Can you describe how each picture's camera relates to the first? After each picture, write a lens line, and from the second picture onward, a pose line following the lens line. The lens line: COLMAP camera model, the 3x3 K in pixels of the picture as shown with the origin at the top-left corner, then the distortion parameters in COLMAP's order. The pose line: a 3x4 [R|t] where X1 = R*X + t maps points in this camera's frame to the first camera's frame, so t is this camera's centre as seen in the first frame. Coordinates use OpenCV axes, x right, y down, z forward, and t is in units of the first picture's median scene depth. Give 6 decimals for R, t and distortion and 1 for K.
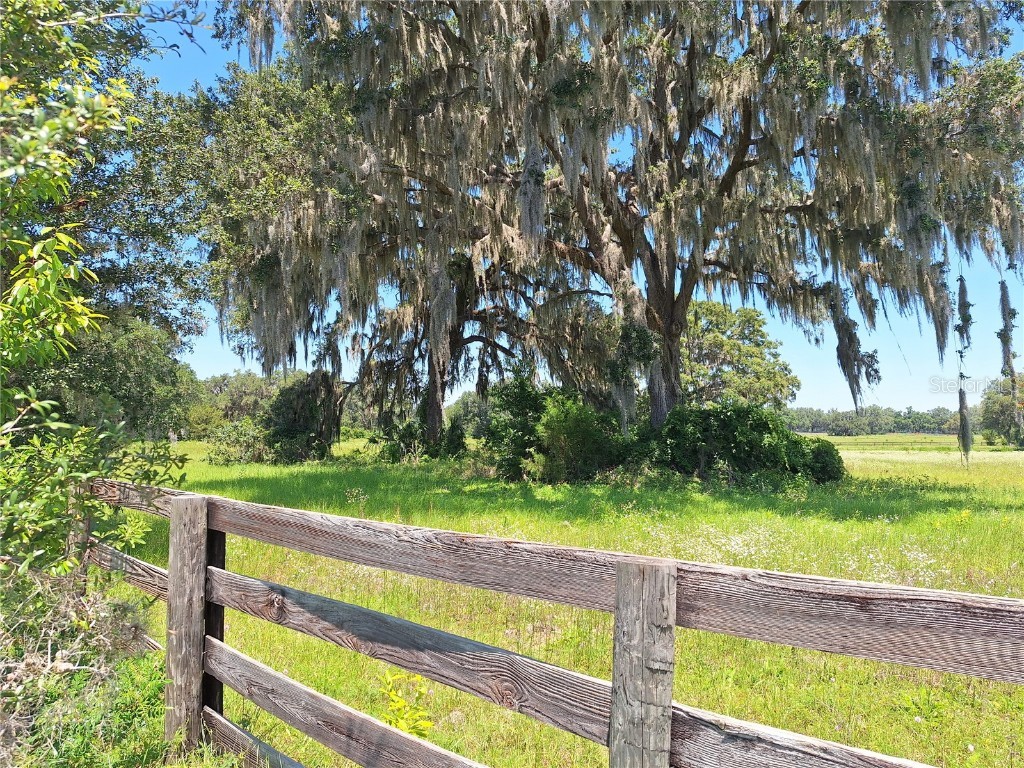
lens RADIAL K [[696.3, 0, 512.5], [0, 696.3, 388.3], [0, 0, 1]] dist [0.108991, -0.156504]
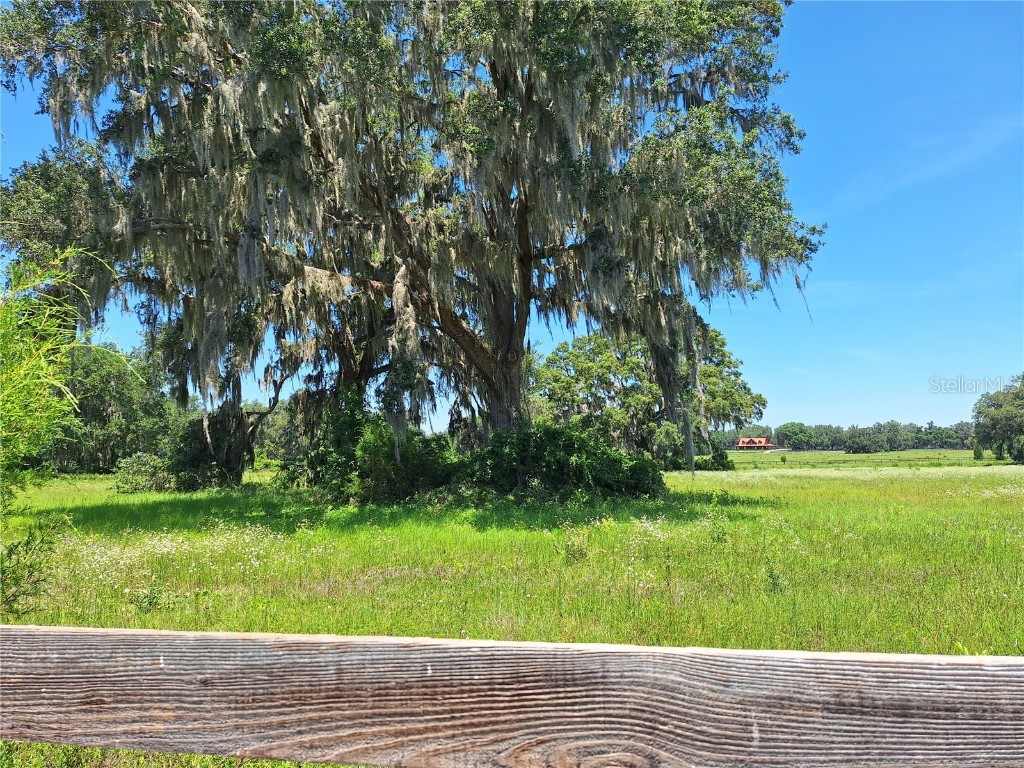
lens RADIAL K [[696.3, 0, 512.5], [0, 696.3, 388.3], [0, 0, 1]] dist [0.108991, -0.156504]
pose [[0.998587, -0.024006, -0.047413, 0.108317], [0.022412, 0.999175, -0.033882, -0.000140], [0.048187, 0.032771, 0.998301, -0.024361]]
